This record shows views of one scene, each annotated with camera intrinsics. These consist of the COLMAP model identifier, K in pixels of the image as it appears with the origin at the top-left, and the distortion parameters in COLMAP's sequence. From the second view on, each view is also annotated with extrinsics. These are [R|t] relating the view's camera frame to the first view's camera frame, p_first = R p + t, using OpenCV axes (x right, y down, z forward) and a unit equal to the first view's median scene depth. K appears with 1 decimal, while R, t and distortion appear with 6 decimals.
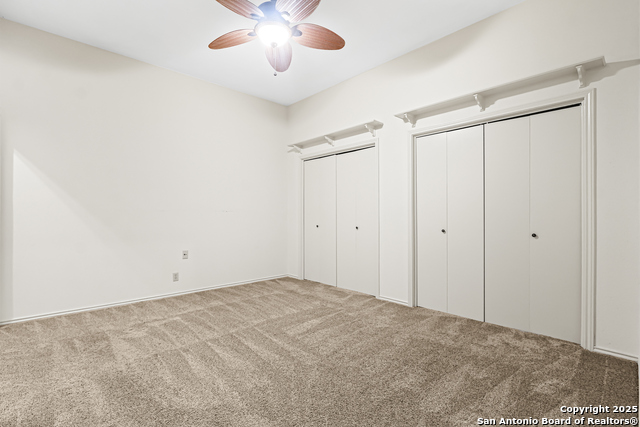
lens RADIAL K [[296.8, 0, 319.7], [0, 296.8, 215.4], [0, 0, 1]] dist [-0.004035, 0.000290]
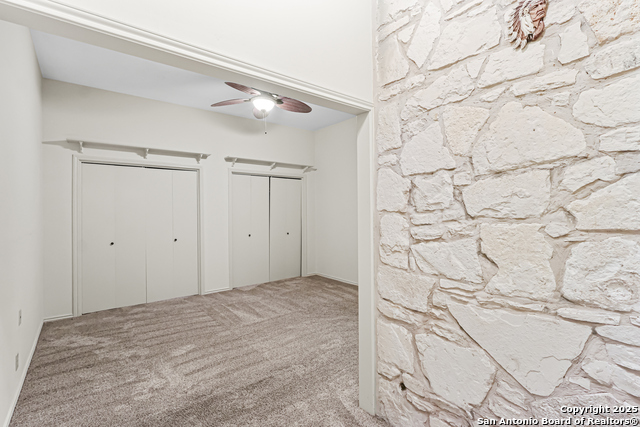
lens RADIAL K [[296.8, 0, 319.4], [0, 296.8, 211.8], [0, 0, 1]] dist [-0.004035, 0.000290]
pose [[0.069175, -0.006290, 0.997585, -1.021314], [-0.001509, 0.999978, 0.006410, -0.076451], [-0.997603, -0.001949, 0.069164, 0.429860]]
